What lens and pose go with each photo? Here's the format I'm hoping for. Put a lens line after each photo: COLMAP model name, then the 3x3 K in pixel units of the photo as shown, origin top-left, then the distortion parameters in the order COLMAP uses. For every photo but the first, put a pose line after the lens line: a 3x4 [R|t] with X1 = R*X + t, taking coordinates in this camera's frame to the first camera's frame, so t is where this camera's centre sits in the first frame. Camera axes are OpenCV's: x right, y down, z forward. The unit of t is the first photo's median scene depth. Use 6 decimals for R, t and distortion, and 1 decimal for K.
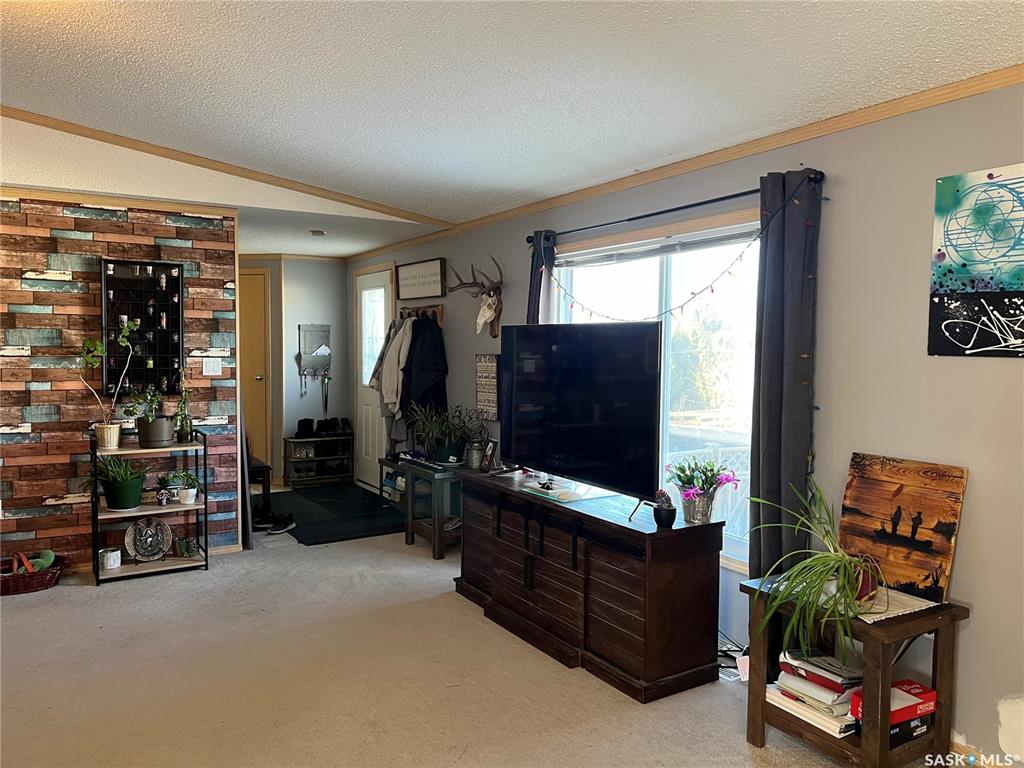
lens RADIAL K [[767.2, 0, 514.0], [0, 767.2, 388.8], [0, 0, 1]] dist [0.081862, -0.085230]
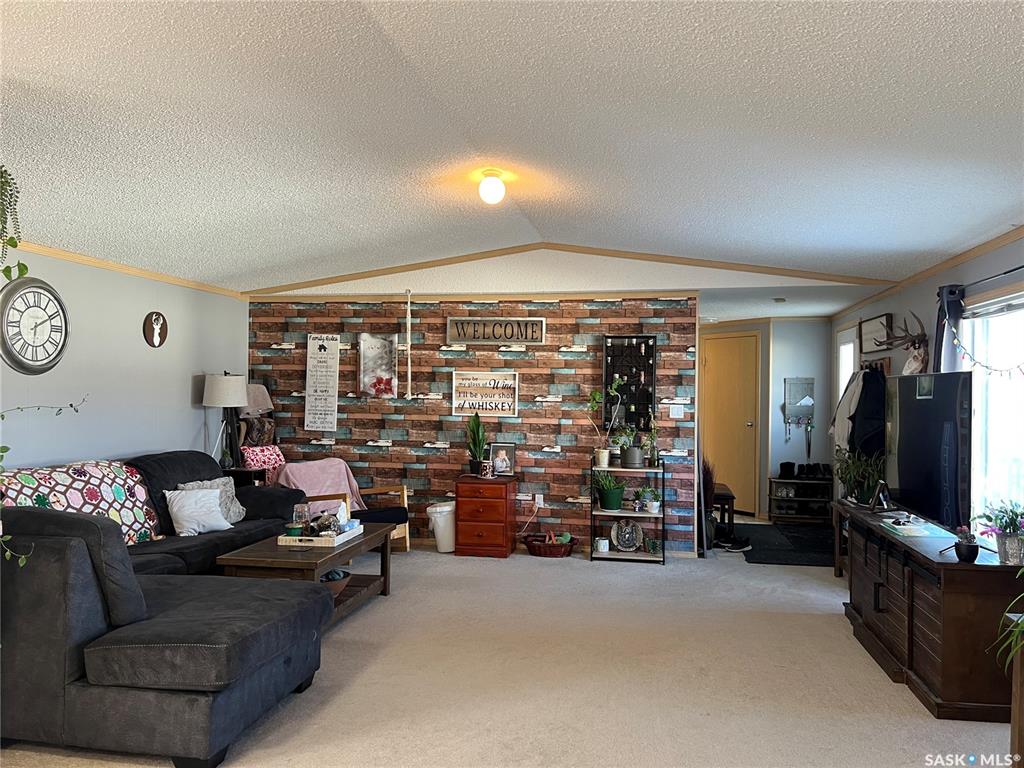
lens RADIAL K [[767.2, 0, 510.6], [0, 767.2, 386.6], [0, 0, 1]] dist [0.081862, -0.085230]
pose [[0.739503, -0.005656, -0.673130, 0.297477], [-0.042947, 0.997531, -0.055564, 0.014972], [0.671782, 0.069999, 0.737434, -0.163495]]
